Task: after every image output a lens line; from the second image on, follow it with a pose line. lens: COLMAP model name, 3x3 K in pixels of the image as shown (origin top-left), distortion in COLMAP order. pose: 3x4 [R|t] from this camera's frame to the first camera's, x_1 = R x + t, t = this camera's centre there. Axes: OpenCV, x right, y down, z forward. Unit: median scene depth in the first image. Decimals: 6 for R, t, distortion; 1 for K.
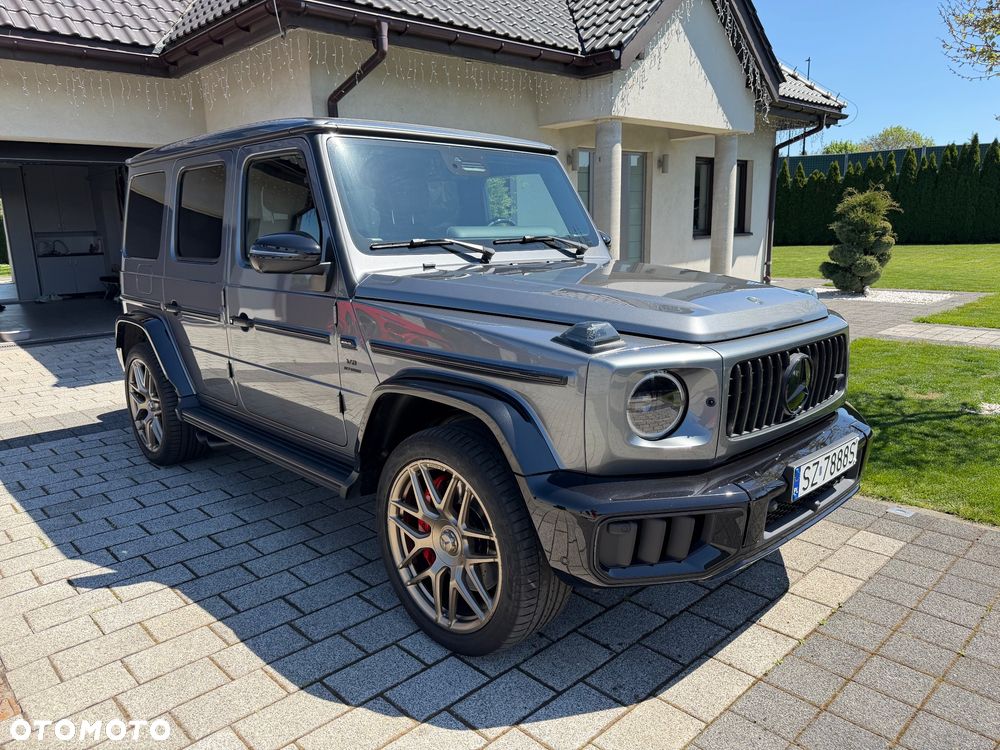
lens RADIAL K [[726.3, 0, 500.0], [0, 726.3, 375.0], [0, 0, 1]] dist [-0.000908, -0.007380]
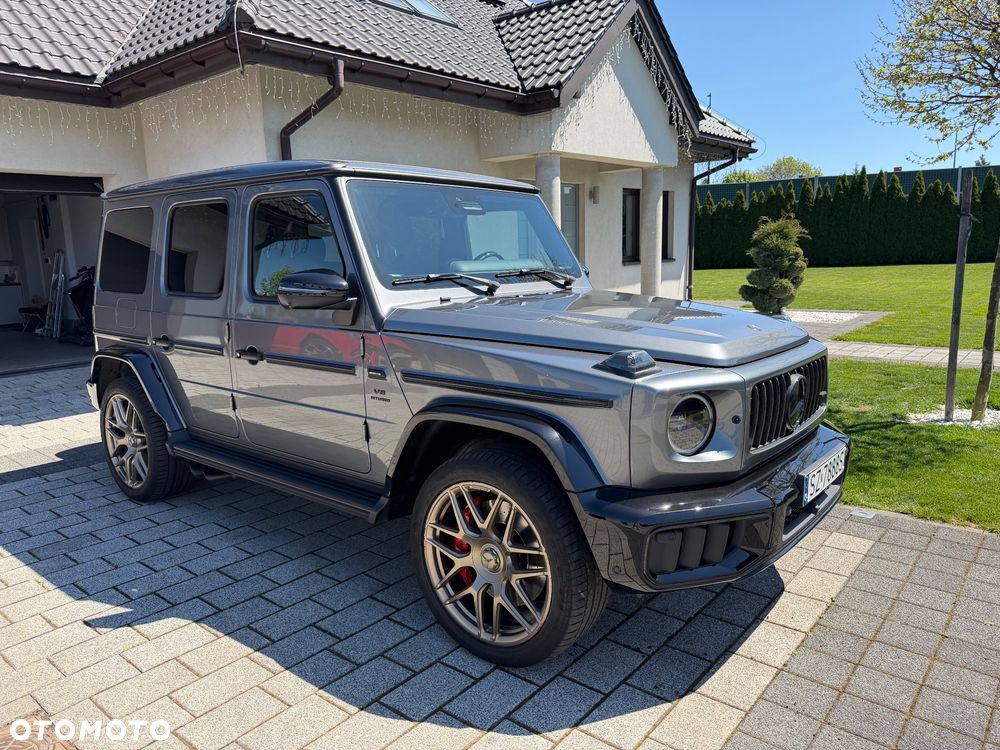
lens RADIAL K [[726.3, 0, 498.1], [0, 726.3, 361.5], [0, 0, 1]] dist [-0.000586, -0.007333]
pose [[0.993481, -0.022025, 0.111852, -0.122845], [0.027664, 0.998410, -0.049111, -0.004638], [-0.110592, 0.051885, 0.992511, -0.049449]]
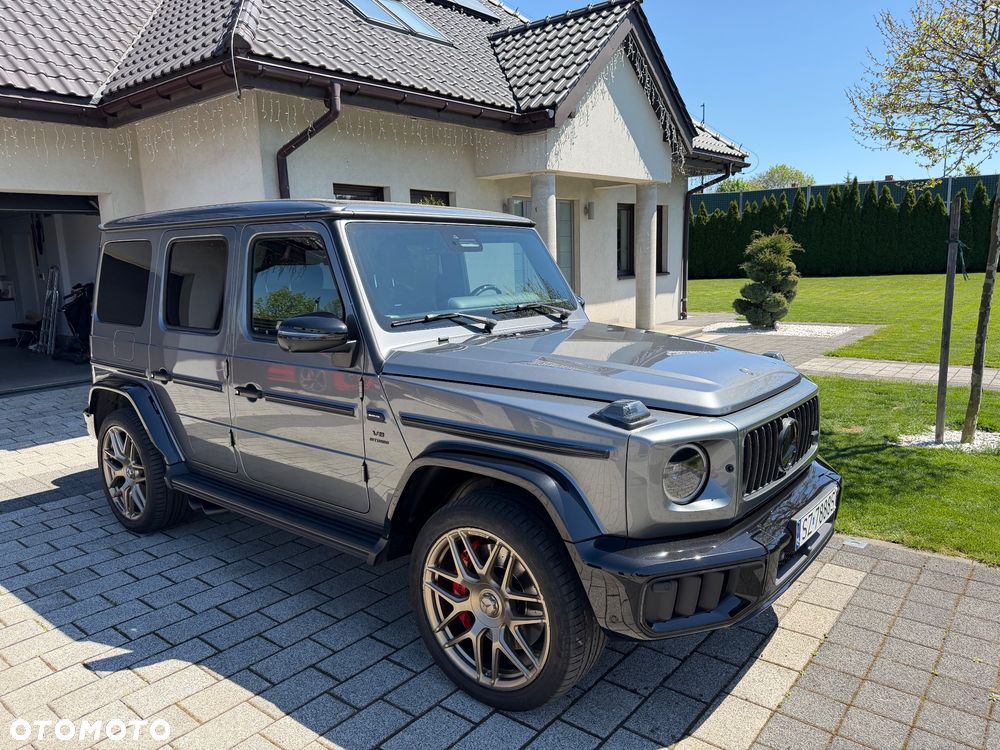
lens RADIAL K [[726.1, 0, 503.4], [0, 726.1, 361.3], [0, 0, 1]] dist [-0.001003, -0.005772]
pose [[0.991825, -0.023935, 0.125342, -0.125576], [0.031280, 0.997886, -0.056965, -0.047454], [-0.123714, 0.060420, 0.990477, -0.063030]]
